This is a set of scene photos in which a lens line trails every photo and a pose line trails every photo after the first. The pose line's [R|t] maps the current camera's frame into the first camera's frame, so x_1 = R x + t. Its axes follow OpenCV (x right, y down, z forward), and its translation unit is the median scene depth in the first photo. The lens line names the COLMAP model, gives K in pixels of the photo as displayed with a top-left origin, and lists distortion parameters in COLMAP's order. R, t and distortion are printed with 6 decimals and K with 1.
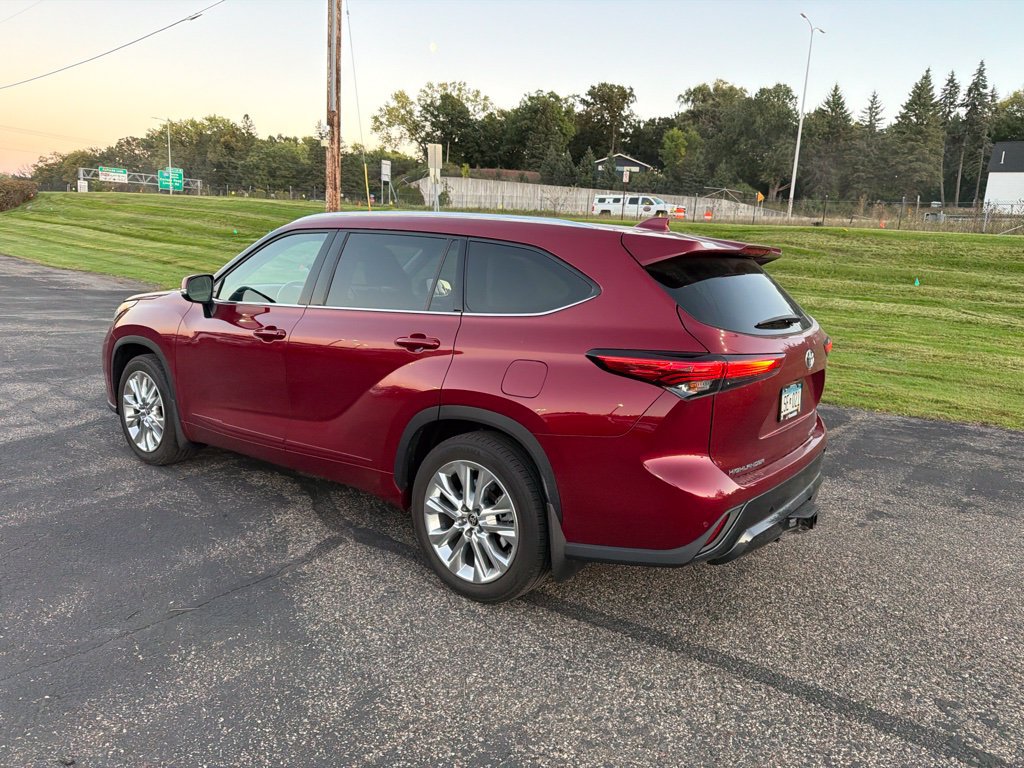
lens RADIAL K [[712.0, 0, 510.9], [0, 712.0, 372.7], [0, 0, 1]] dist [0.051302, -0.069111]
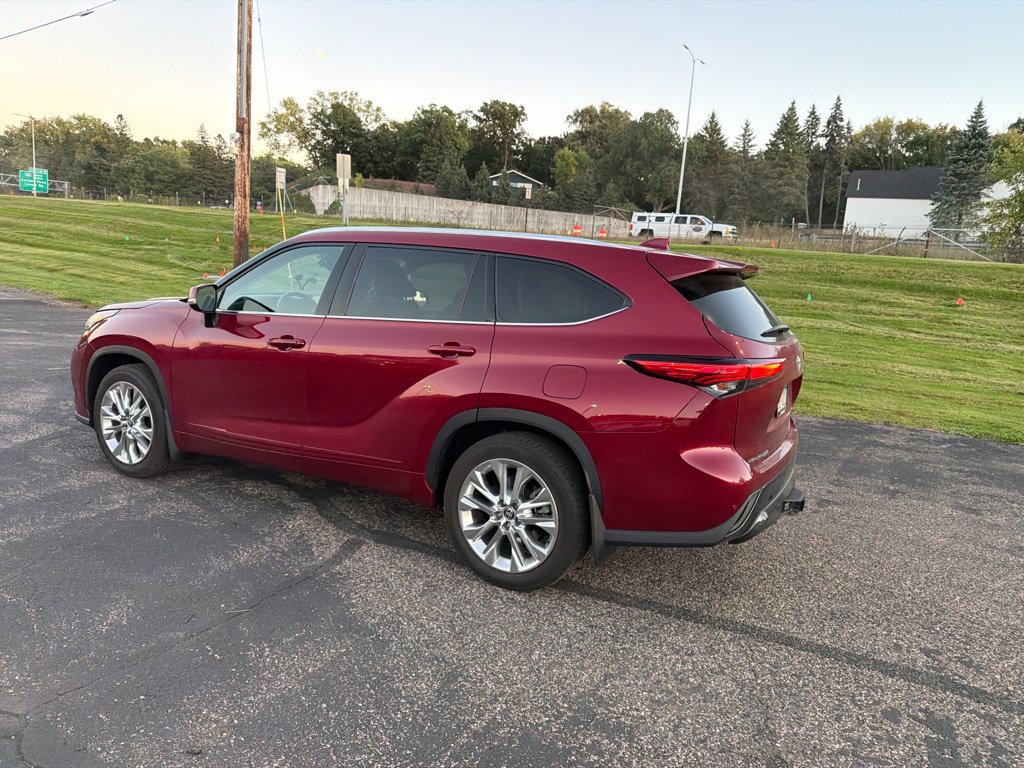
lens RADIAL K [[712.0, 0, 509.6], [0, 712.0, 364.2], [0, 0, 1]] dist [0.051302, -0.069111]
pose [[0.989217, -0.005767, 0.146343, -0.137033], [0.009912, 0.999570, -0.027607, 0.006166], [-0.146121, 0.028760, 0.988849, -0.048175]]
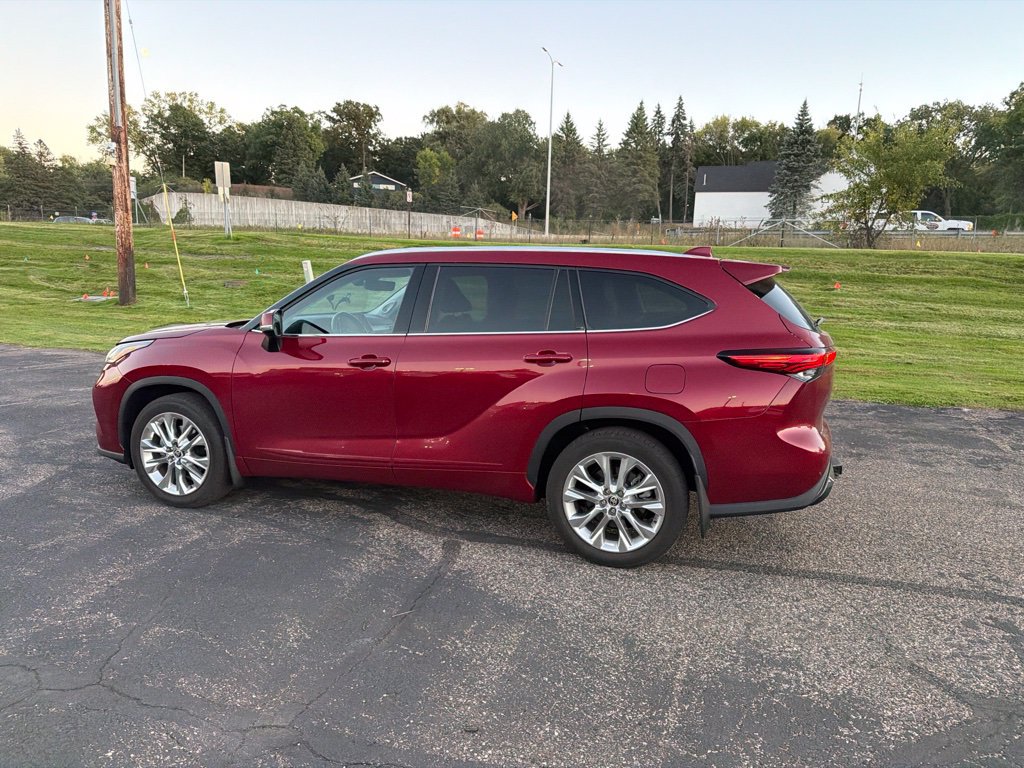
lens RADIAL K [[712.0, 0, 507.5], [0, 712.0, 377.1], [0, 0, 1]] dist [0.051302, -0.069111]
pose [[0.945427, -0.077718, 0.316430, -0.385632], [0.083117, 0.996533, -0.003579, -0.008311], [-0.315055, 0.029684, 0.948609, -0.060642]]
